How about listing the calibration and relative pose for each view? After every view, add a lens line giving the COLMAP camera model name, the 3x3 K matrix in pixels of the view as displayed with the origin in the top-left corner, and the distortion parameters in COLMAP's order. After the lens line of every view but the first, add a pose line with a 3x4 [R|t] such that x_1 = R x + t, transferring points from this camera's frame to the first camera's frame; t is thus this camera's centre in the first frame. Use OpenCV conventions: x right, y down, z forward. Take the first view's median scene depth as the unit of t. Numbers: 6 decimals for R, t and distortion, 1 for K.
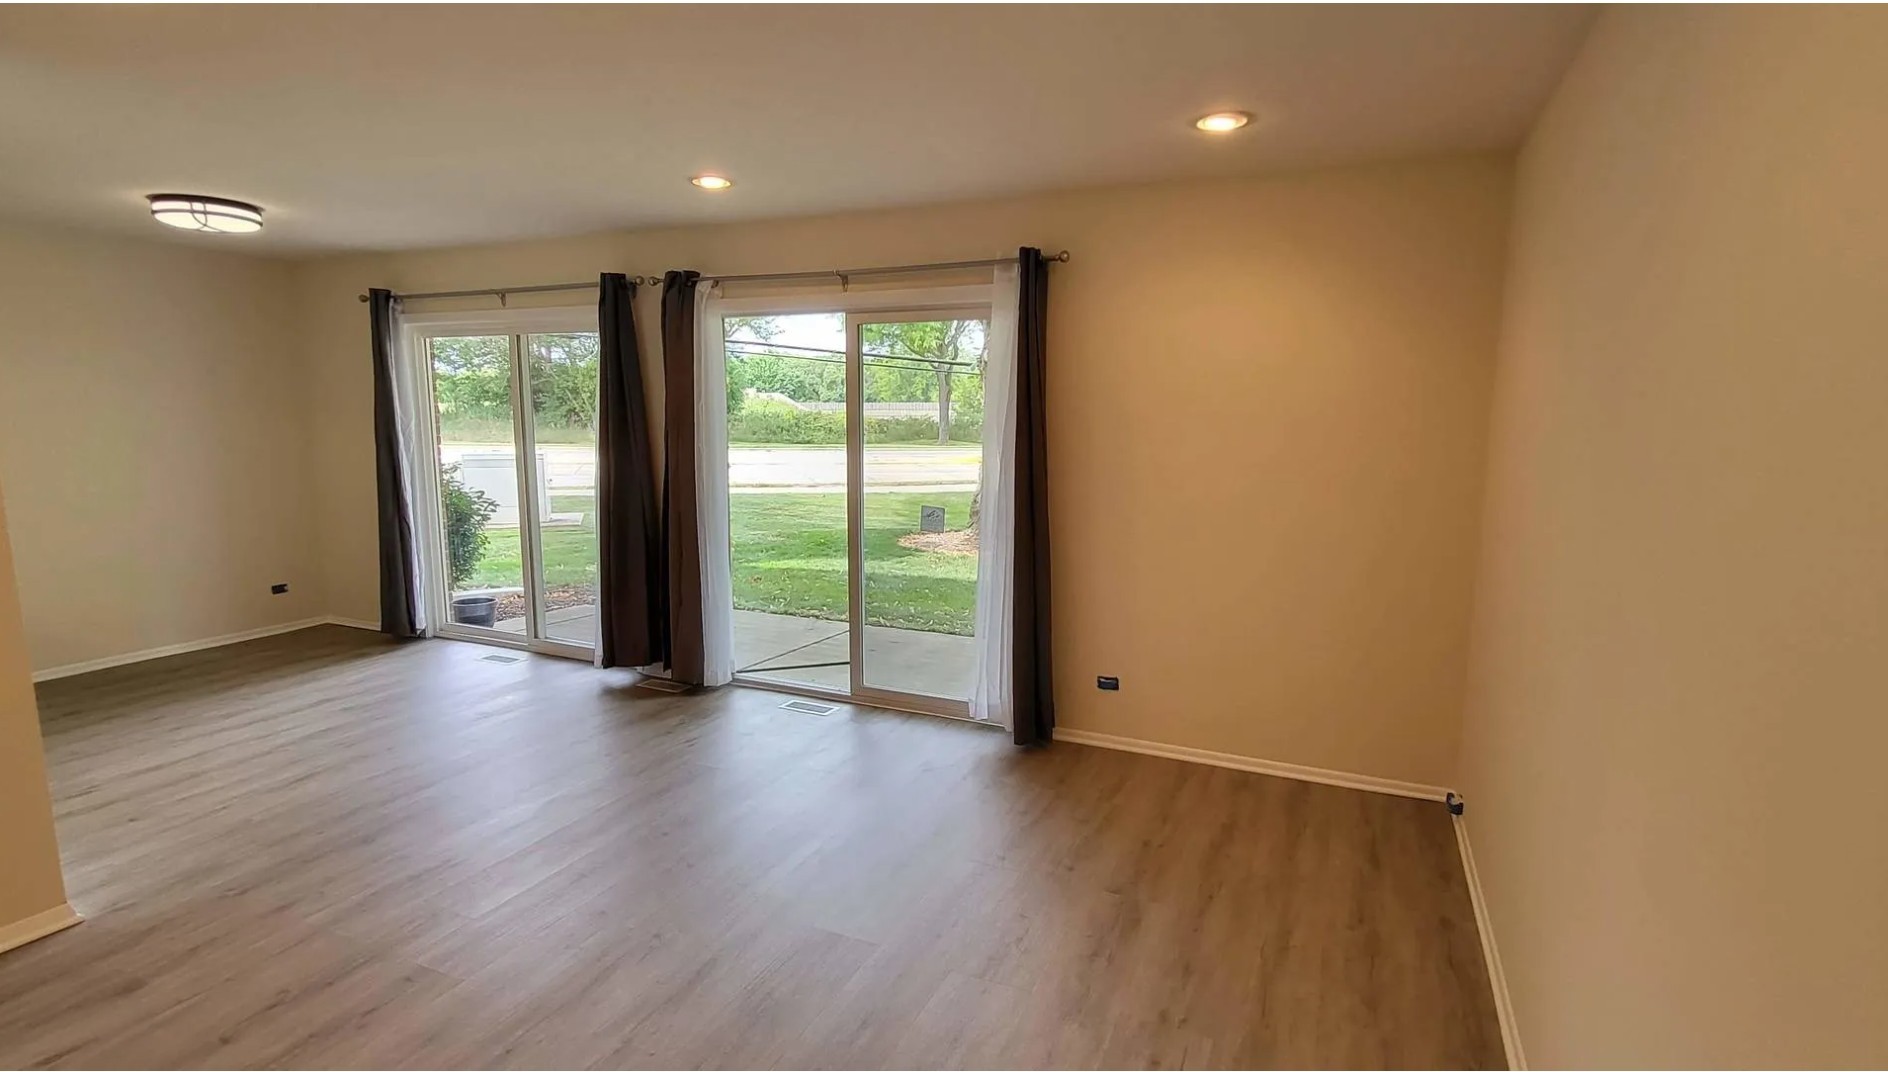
lens RADIAL K [[898.7, 0, 944.0], [0, 898.7, 536.0], [0, 0, 1]] dist [0.000929, -0.000481]
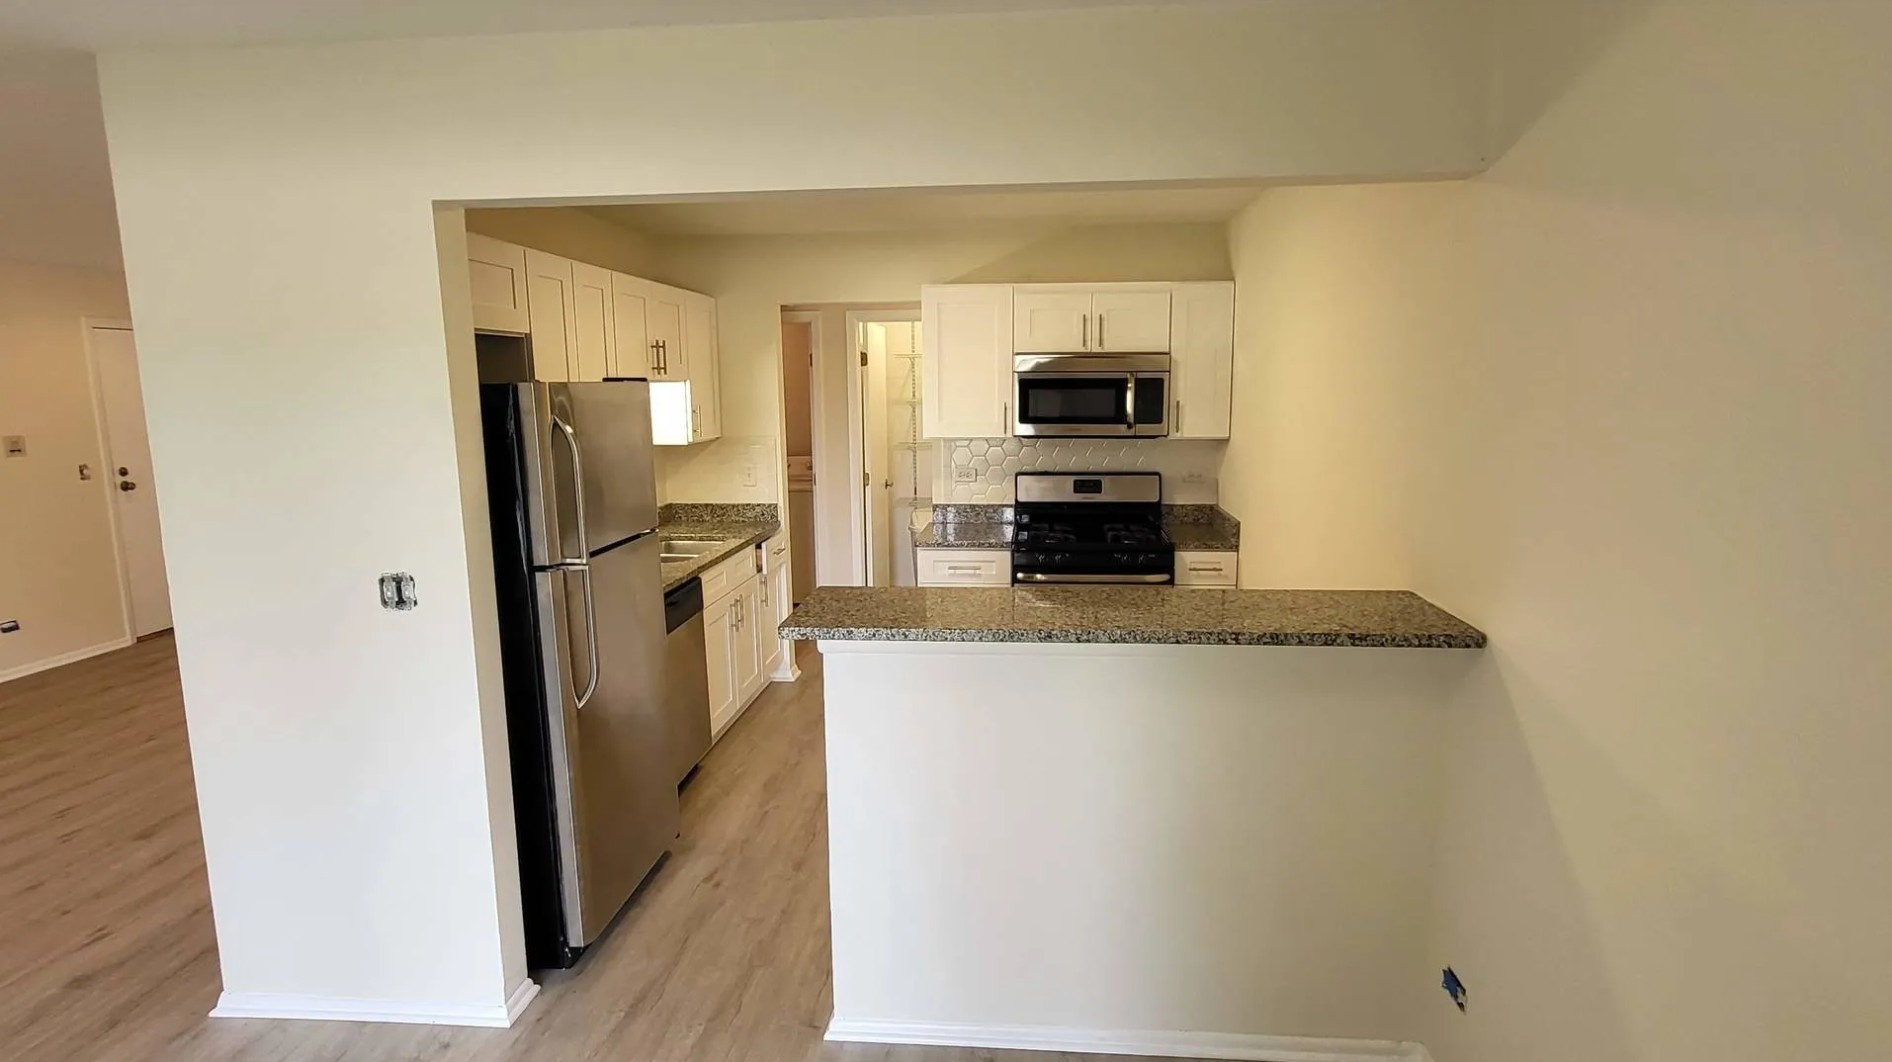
lens RADIAL K [[975.5, 0, 965.5], [0, 975.5, 538.2], [0, 0, 1]] dist [-0.001357, -0.000314]
pose [[-0.940341, 0.056335, -0.335536, -0.838773], [-0.044503, 0.957358, 0.285457, -0.211293], [0.337309, 0.283359, -0.897736, 1.225833]]
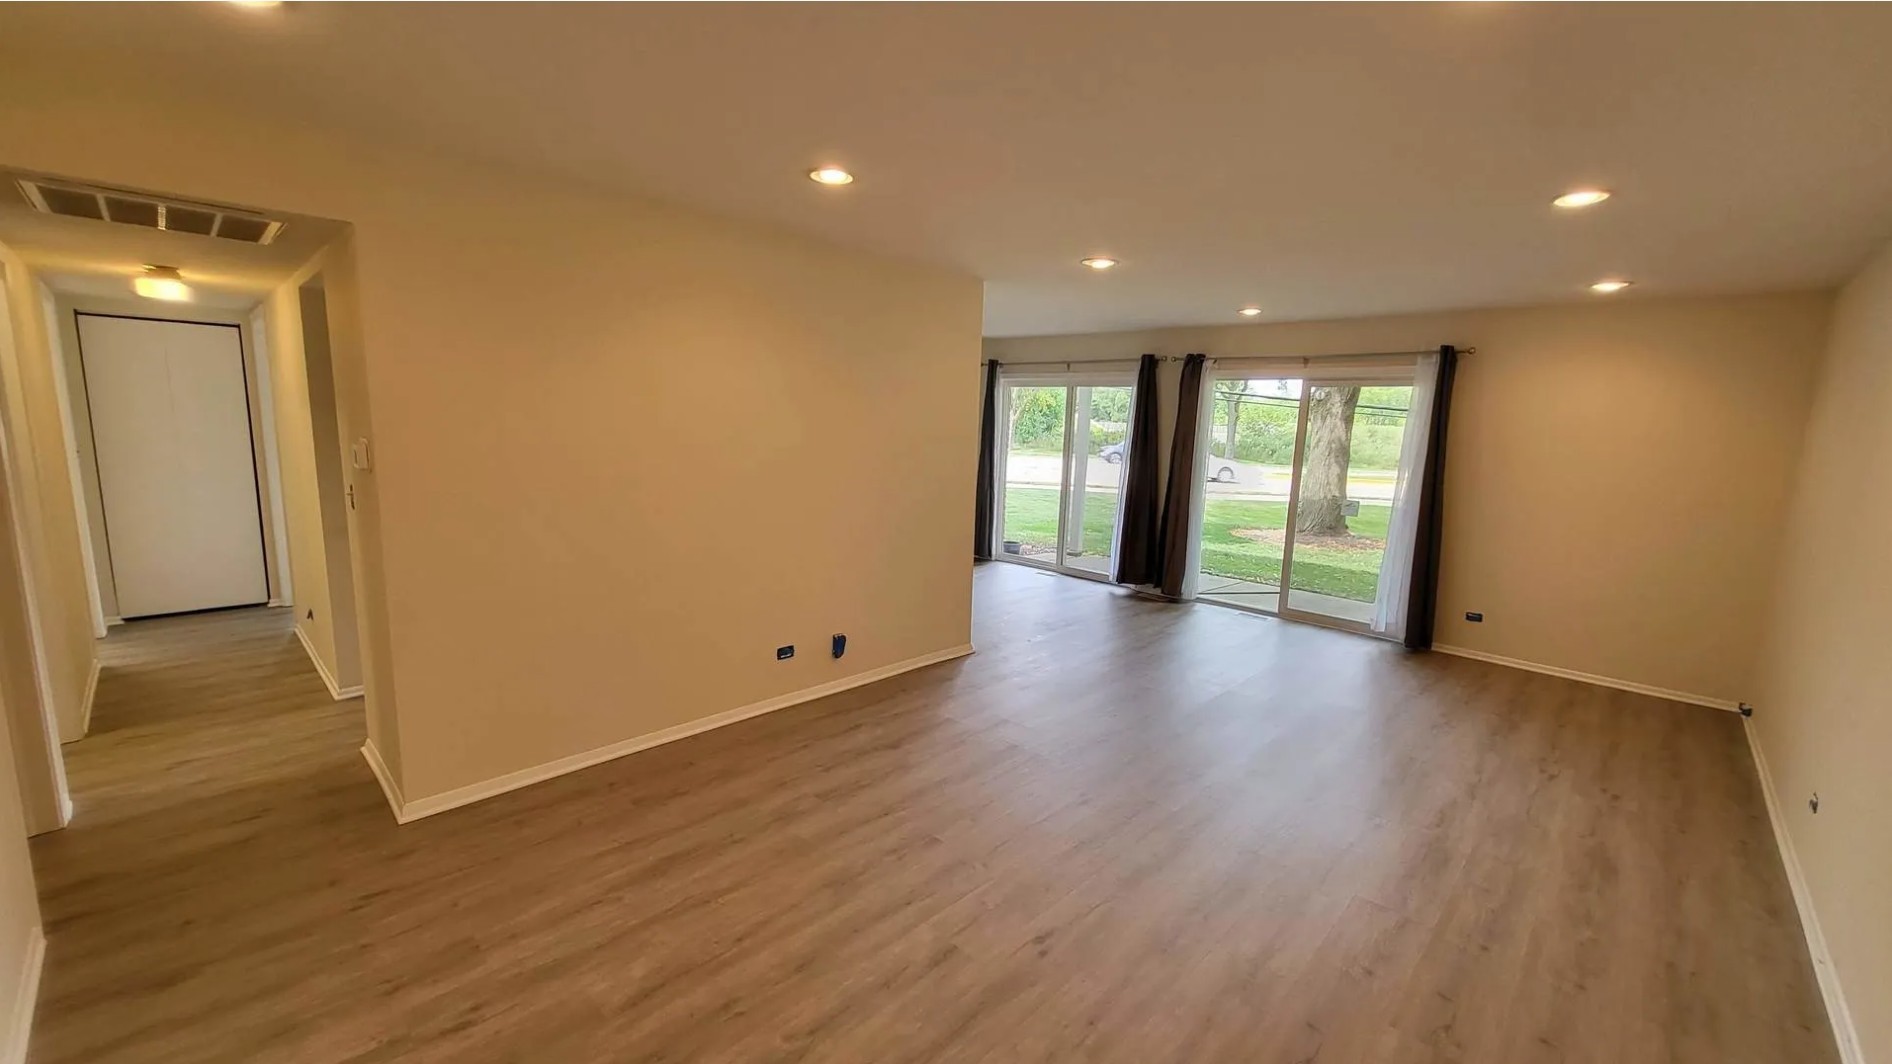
lens RADIAL K [[732.3, 0, 952.7], [0, 732.3, 533.4], [0, 0, 1]] dist [-0.008599, -0.000108]
pose [[0.940962, 0.076862, -0.329669, -0.255345], [-0.075462, 0.997003, 0.017061, 0.060508], [0.329993, 0.008824, 0.943942, -0.490181]]
